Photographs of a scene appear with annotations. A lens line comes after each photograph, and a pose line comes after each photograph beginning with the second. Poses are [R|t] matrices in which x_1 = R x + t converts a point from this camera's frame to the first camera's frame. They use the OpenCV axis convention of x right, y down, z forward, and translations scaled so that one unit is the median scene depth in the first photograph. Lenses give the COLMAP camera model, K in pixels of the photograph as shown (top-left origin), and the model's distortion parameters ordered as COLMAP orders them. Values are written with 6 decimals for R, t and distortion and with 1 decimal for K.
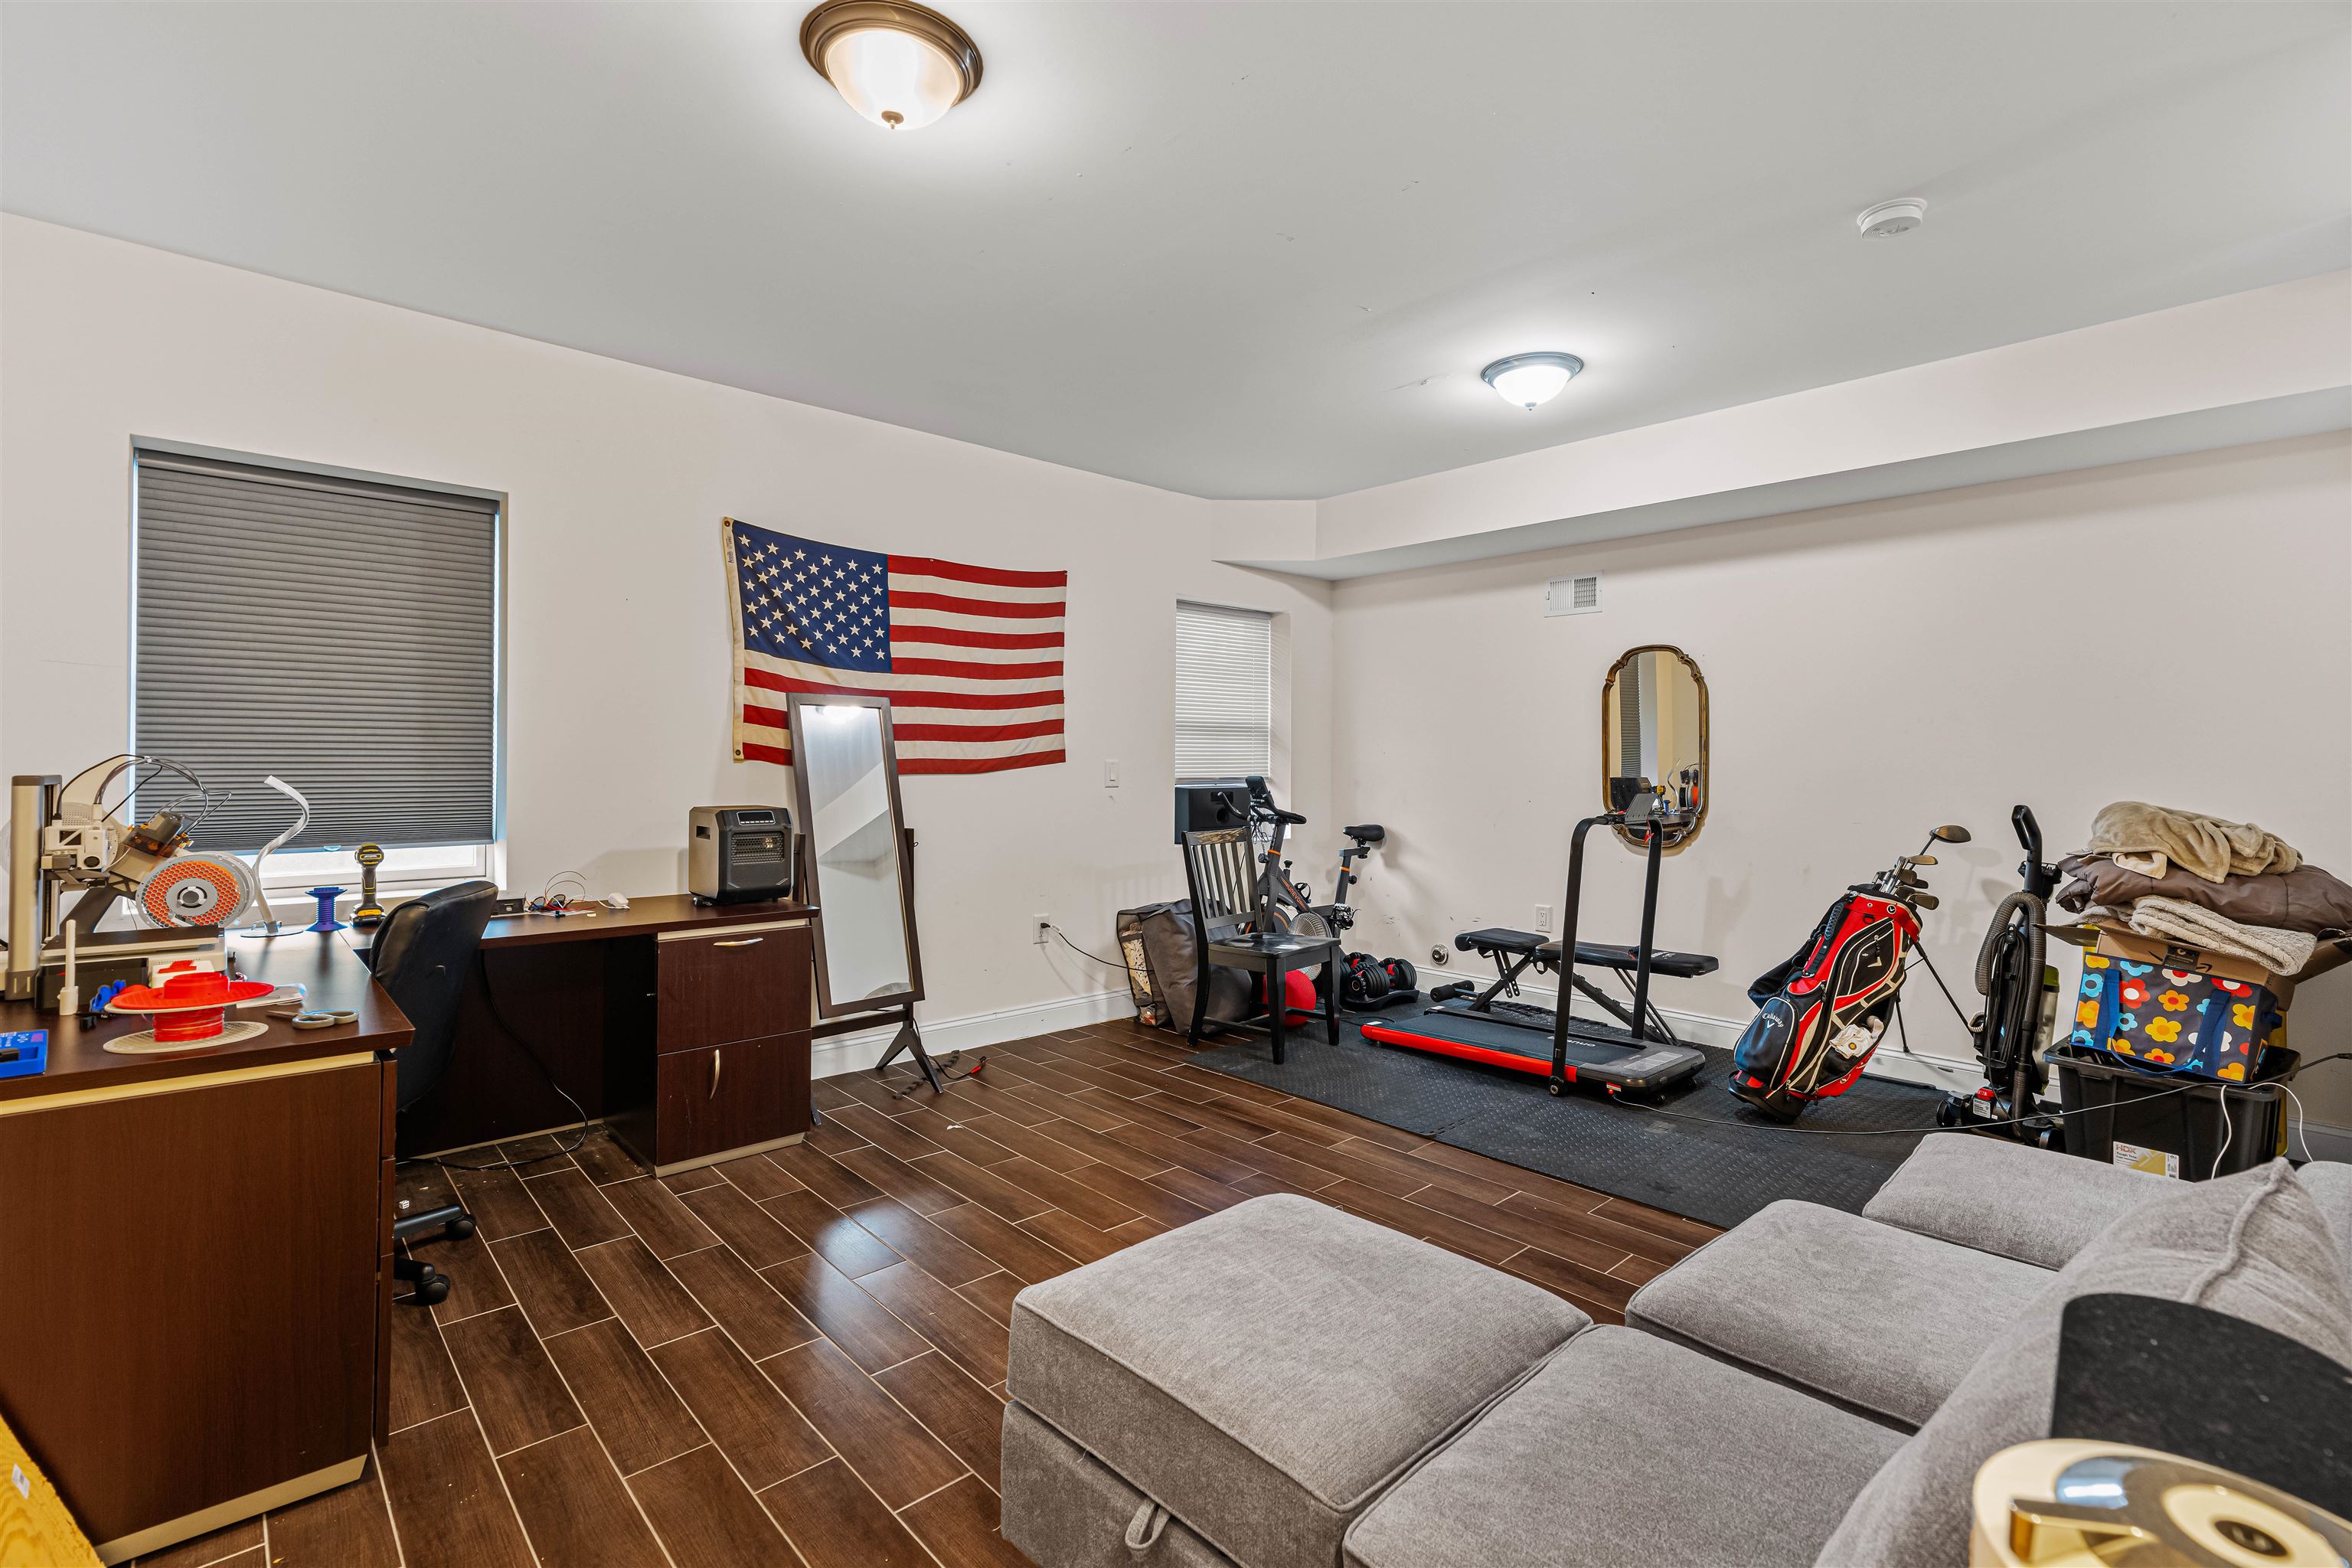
lens RADIAL K [[1073.4, 0, 1185.6], [0, 1073.4, 762.0], [0, 0, 1]] dist [-0.004506, 0.002419]
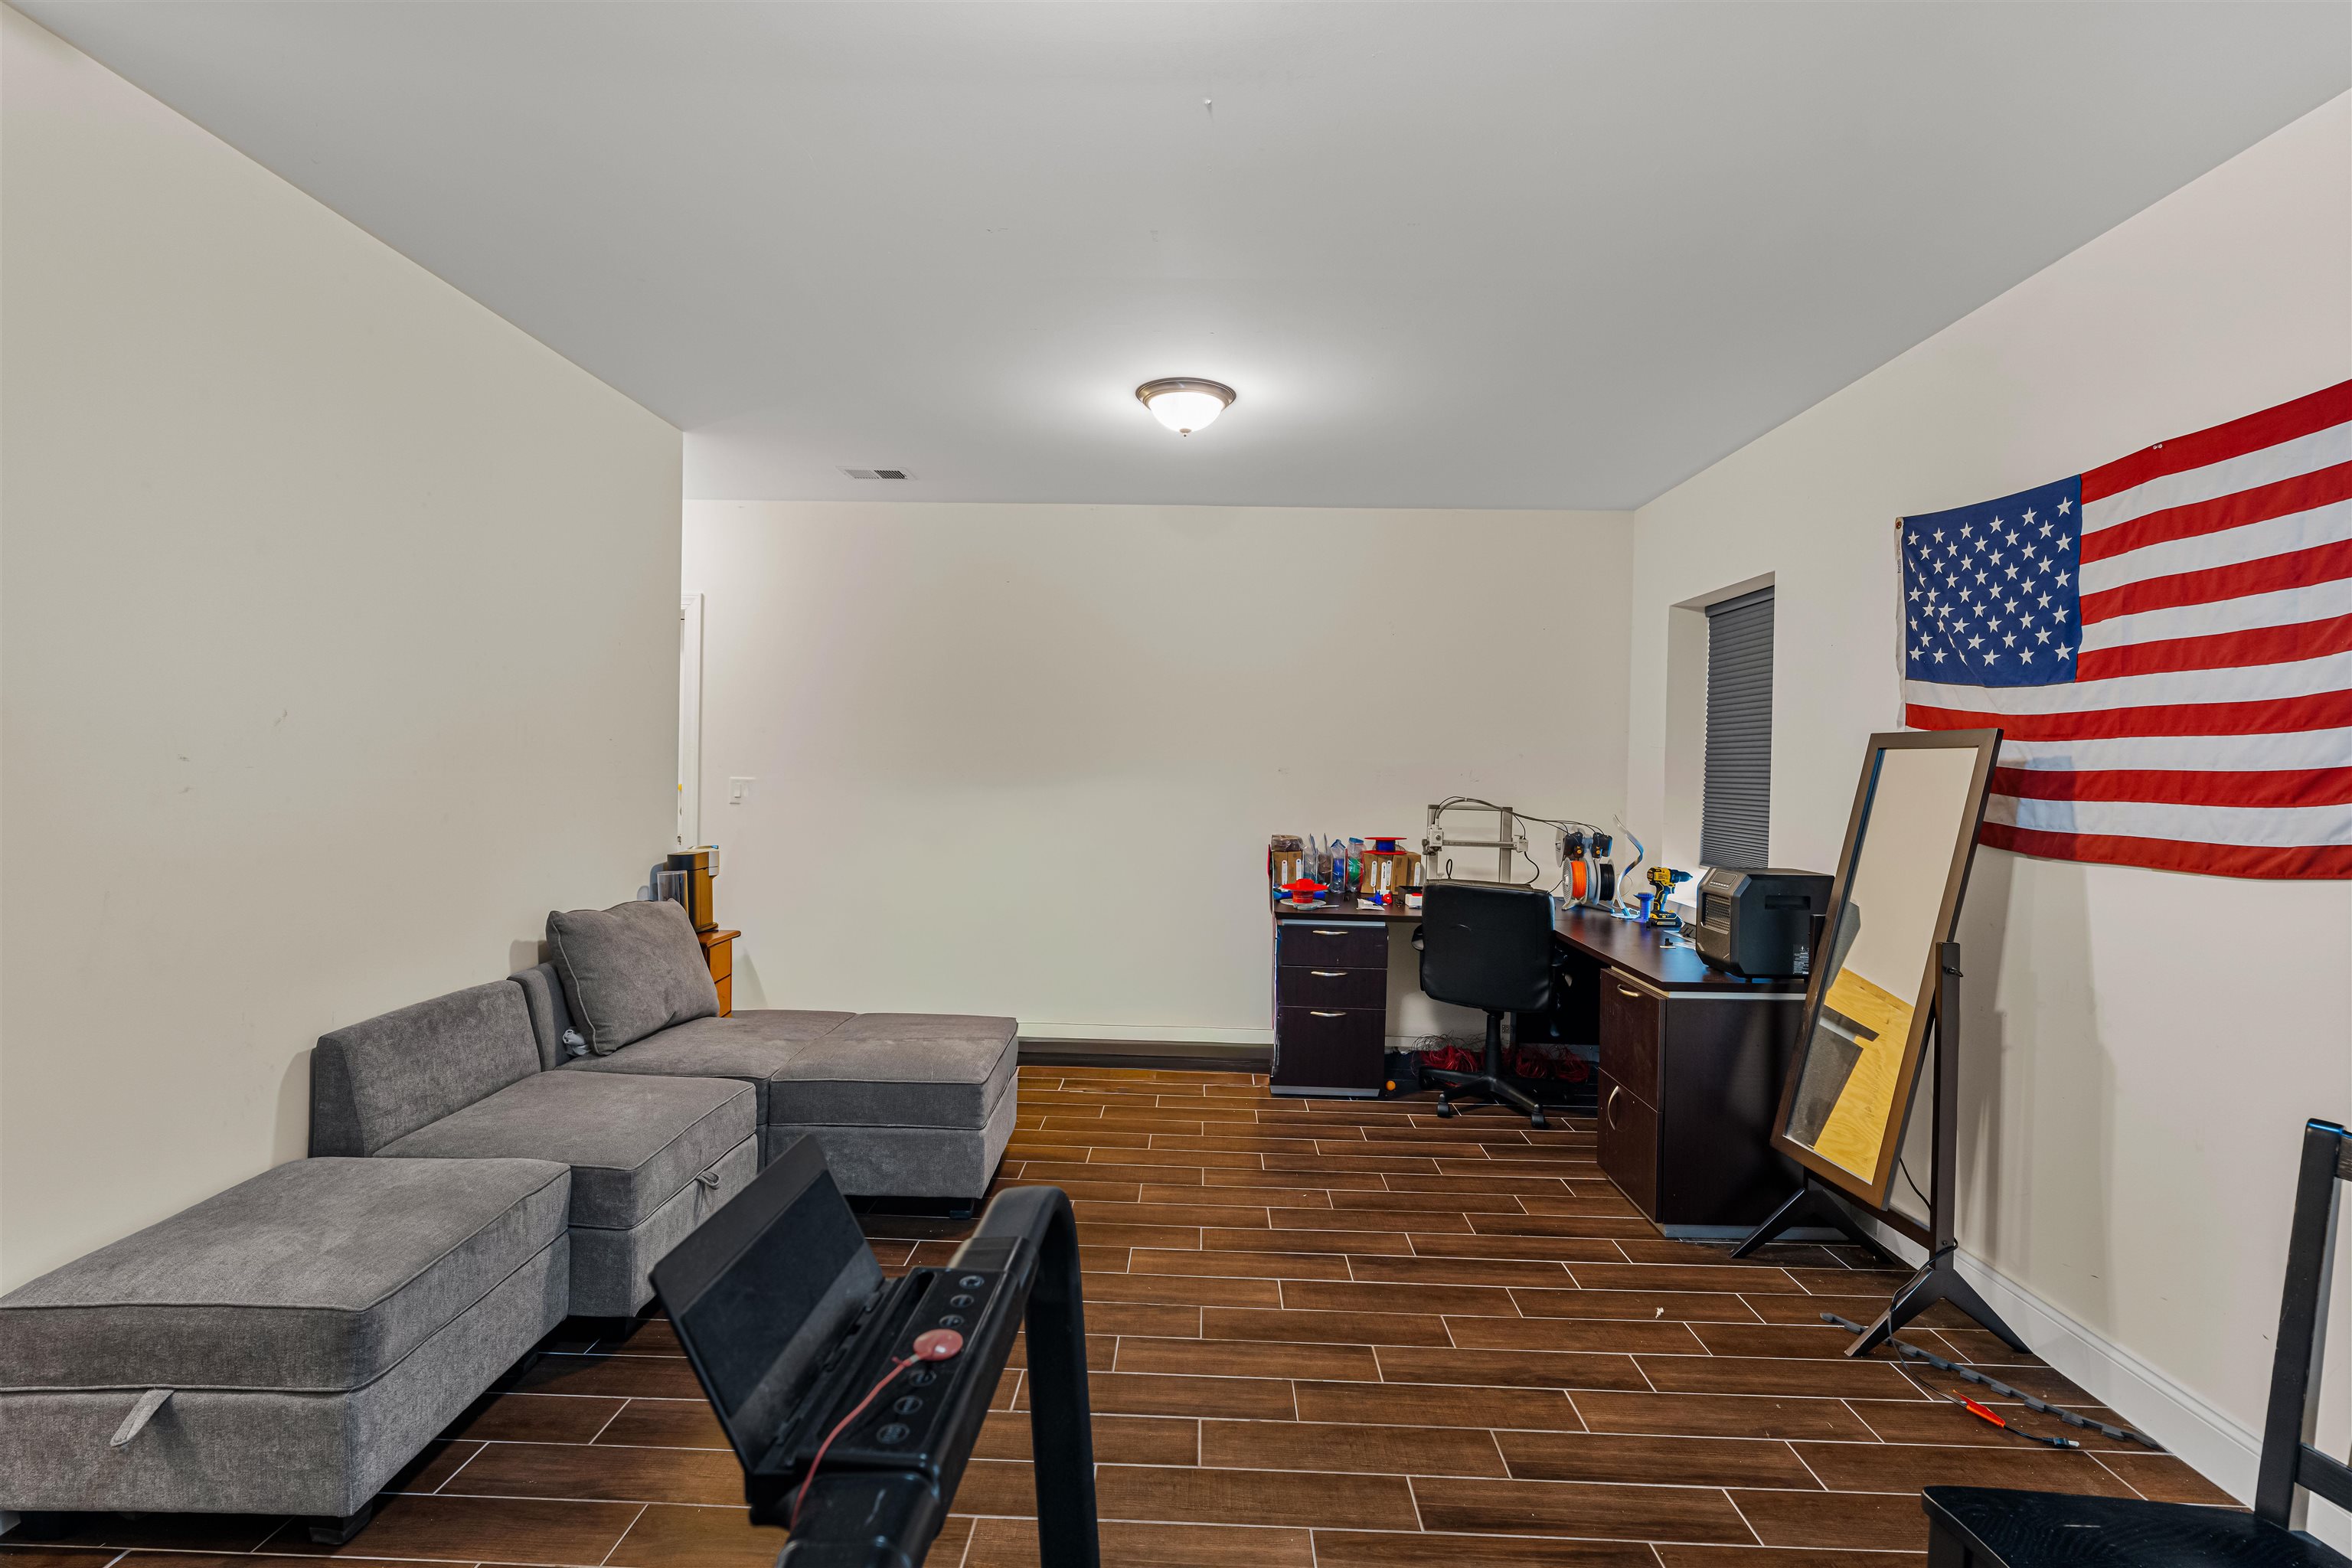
lens RADIAL K [[1073.4, 0, 1183.8], [0, 1073.4, 781.7], [0, 0, 1]] dist [-0.004506, 0.002419]
pose [[-0.699210, -0.010568, -0.714839, 0.476908], [-0.029063, 0.999484, 0.013652, -0.024876], [0.714326, 0.030321, -0.699156, 1.099393]]
